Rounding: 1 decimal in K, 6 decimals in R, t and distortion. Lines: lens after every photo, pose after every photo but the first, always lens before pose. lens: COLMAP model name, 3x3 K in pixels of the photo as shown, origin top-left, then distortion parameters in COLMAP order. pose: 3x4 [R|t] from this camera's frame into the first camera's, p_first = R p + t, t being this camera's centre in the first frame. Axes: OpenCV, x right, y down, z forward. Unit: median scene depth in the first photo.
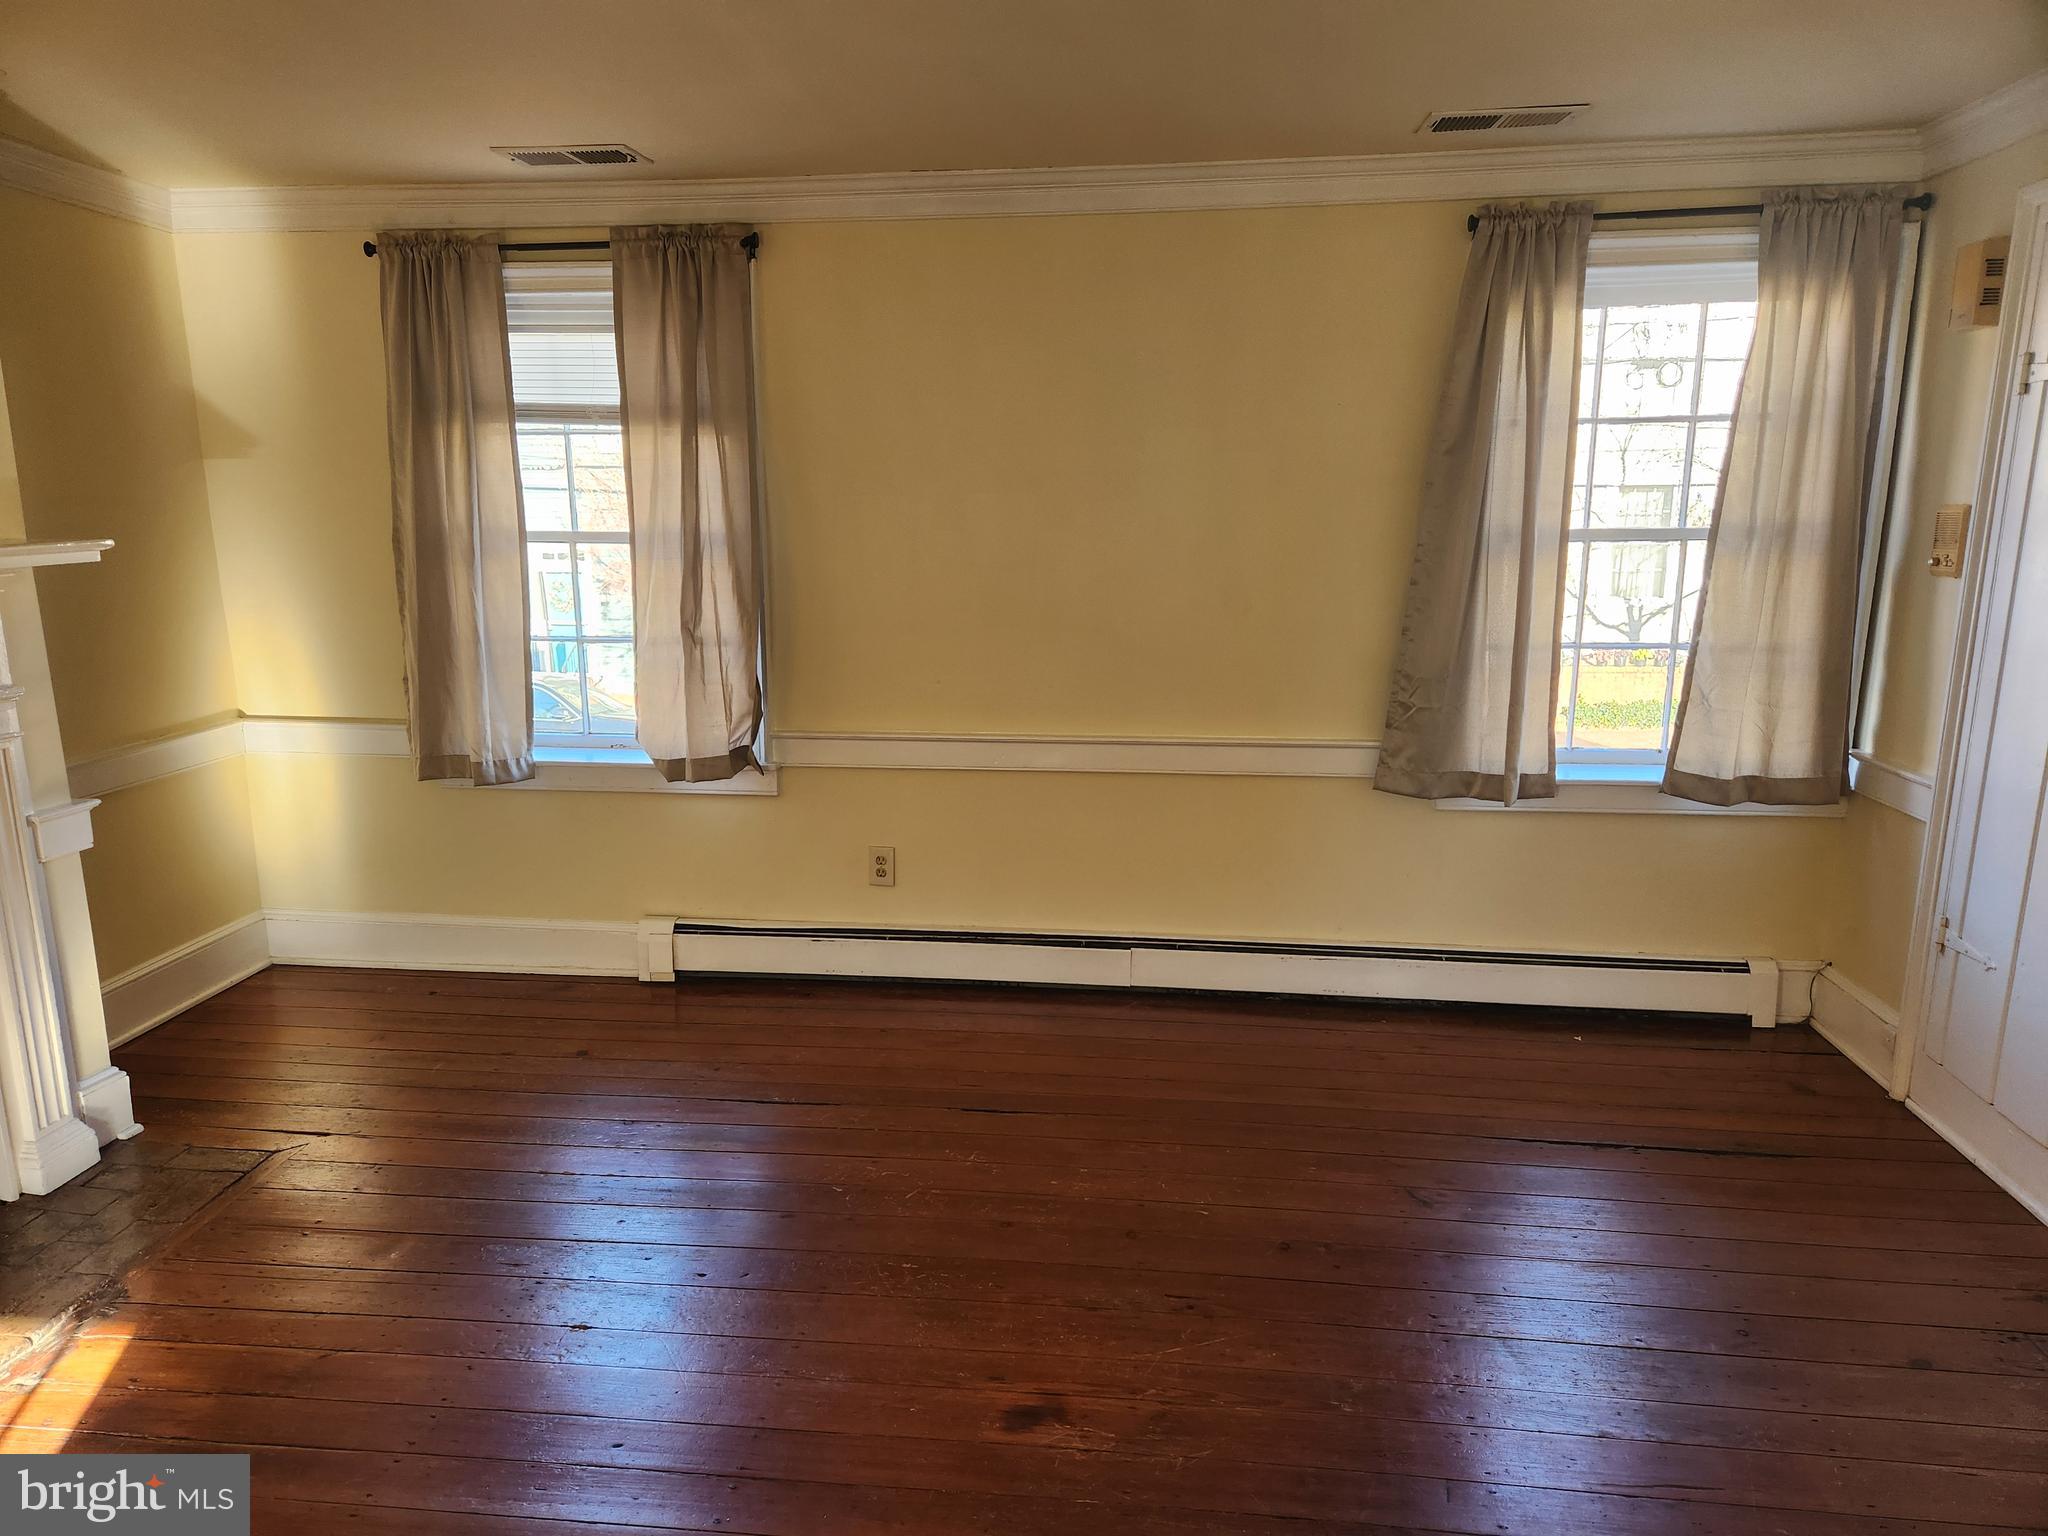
lens RADIAL K [[1386.8, 0, 1010.0], [0, 1386.8, 776.7], [0, 0, 1]] dist [0.060467, -0.047852]
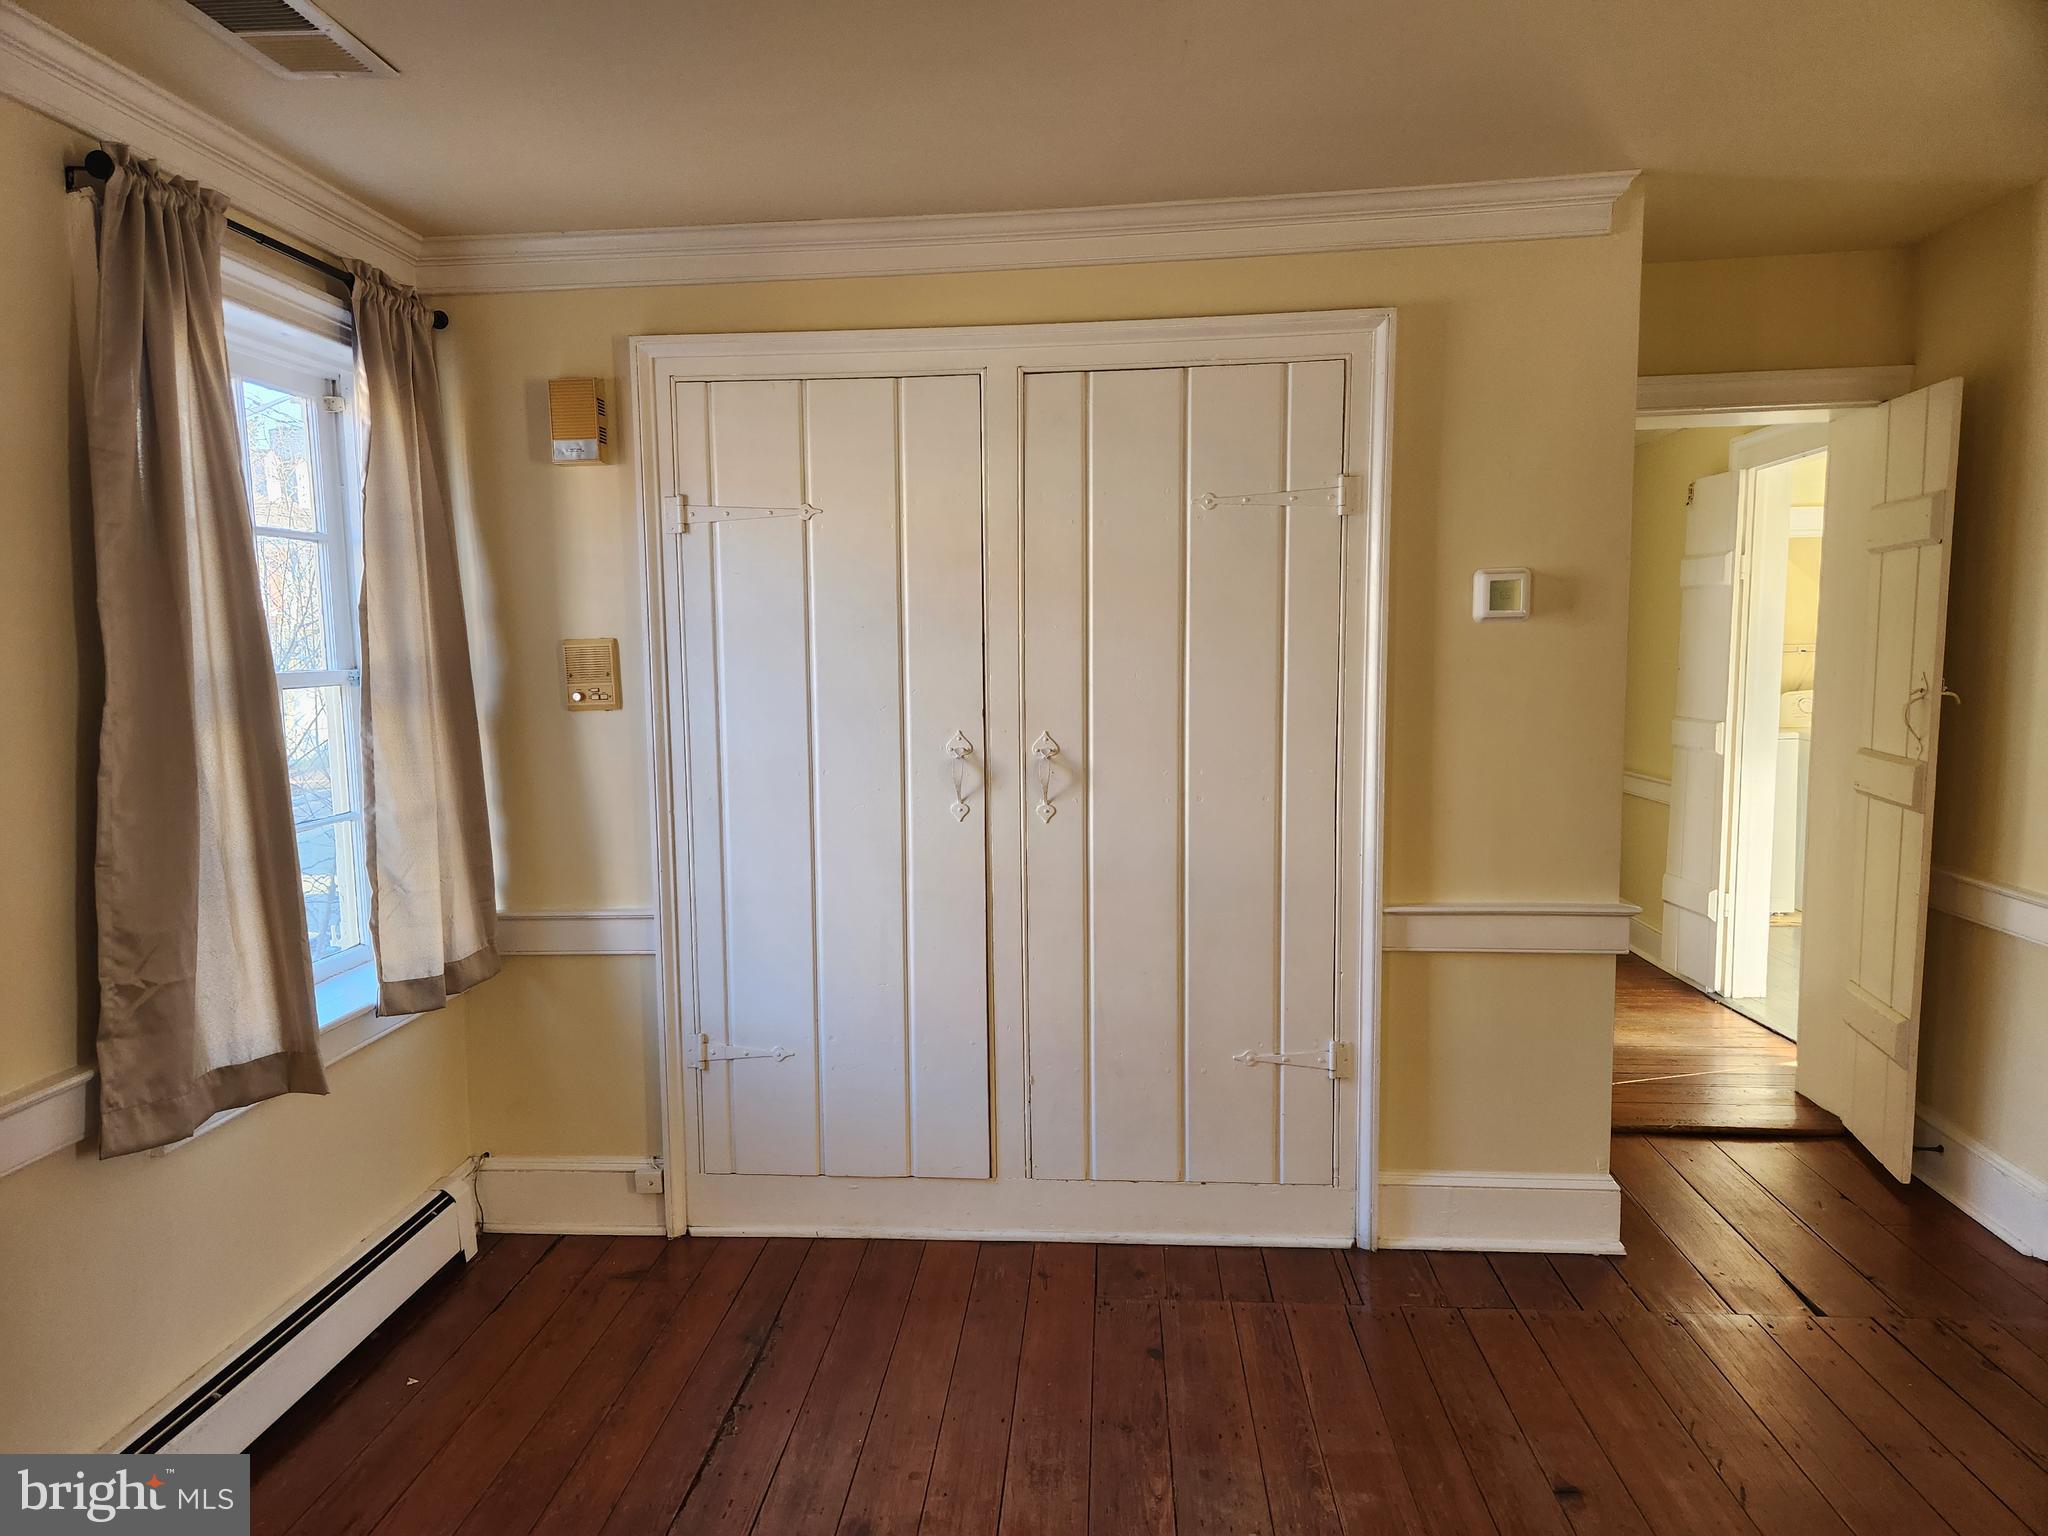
lens RADIAL K [[1386.8, 0, 1009.8], [0, 1386.8, 775.1], [0, 0, 1]] dist [0.060467, -0.047852]
pose [[-0.039288, -0.092742, 0.994915, -0.285578], [0.216017, 0.971350, 0.099075, -0.115762], [-0.975599, 0.218811, -0.018129, 0.656604]]
